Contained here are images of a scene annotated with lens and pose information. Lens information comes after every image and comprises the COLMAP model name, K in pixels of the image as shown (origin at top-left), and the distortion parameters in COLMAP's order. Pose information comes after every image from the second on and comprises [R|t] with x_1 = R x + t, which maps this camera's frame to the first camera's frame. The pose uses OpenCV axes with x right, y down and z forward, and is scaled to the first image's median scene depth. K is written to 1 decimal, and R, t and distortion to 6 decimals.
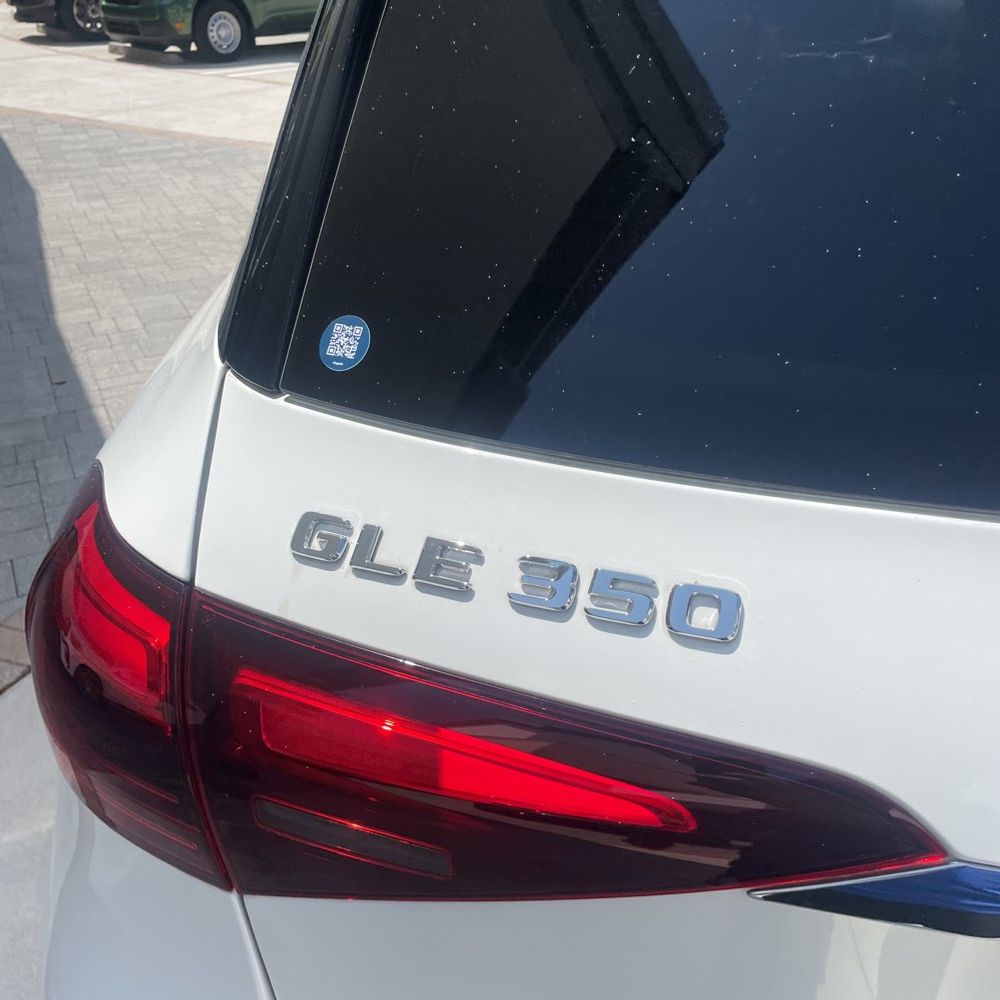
lens RADIAL K [[1017.0, 0, 502.2], [0, 1017.0, 497.5], [0, 0, 1]] dist [0.032419, 0.000000]
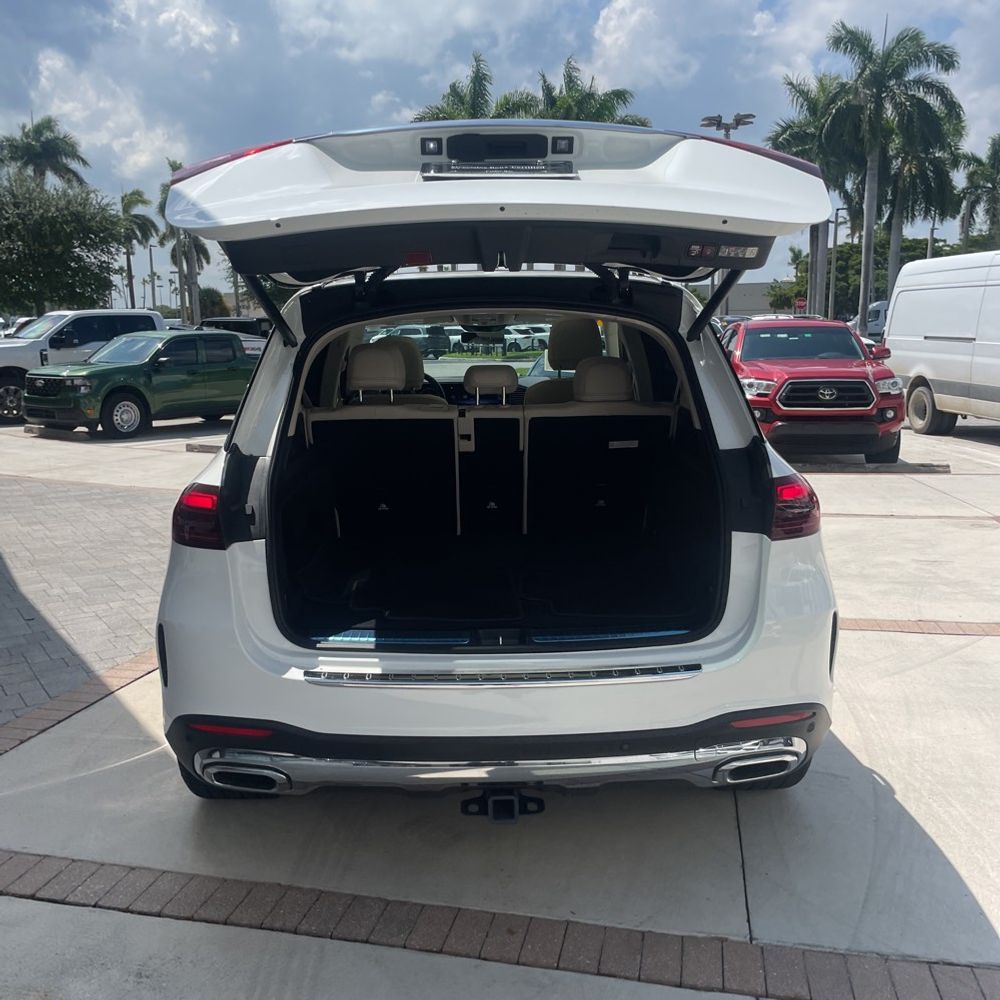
lens RADIAL K [[1017.0, 0, 496.5], [0, 1017.0, 503.5], [0, 0, 1]] dist [0.032419, 0.000000]
pose [[0.992240, -0.004277, 0.124262, 0.034931], [0.046278, 0.940304, -0.337175, 0.147642], [-0.115402, 0.340309, 0.933205, -0.301499]]
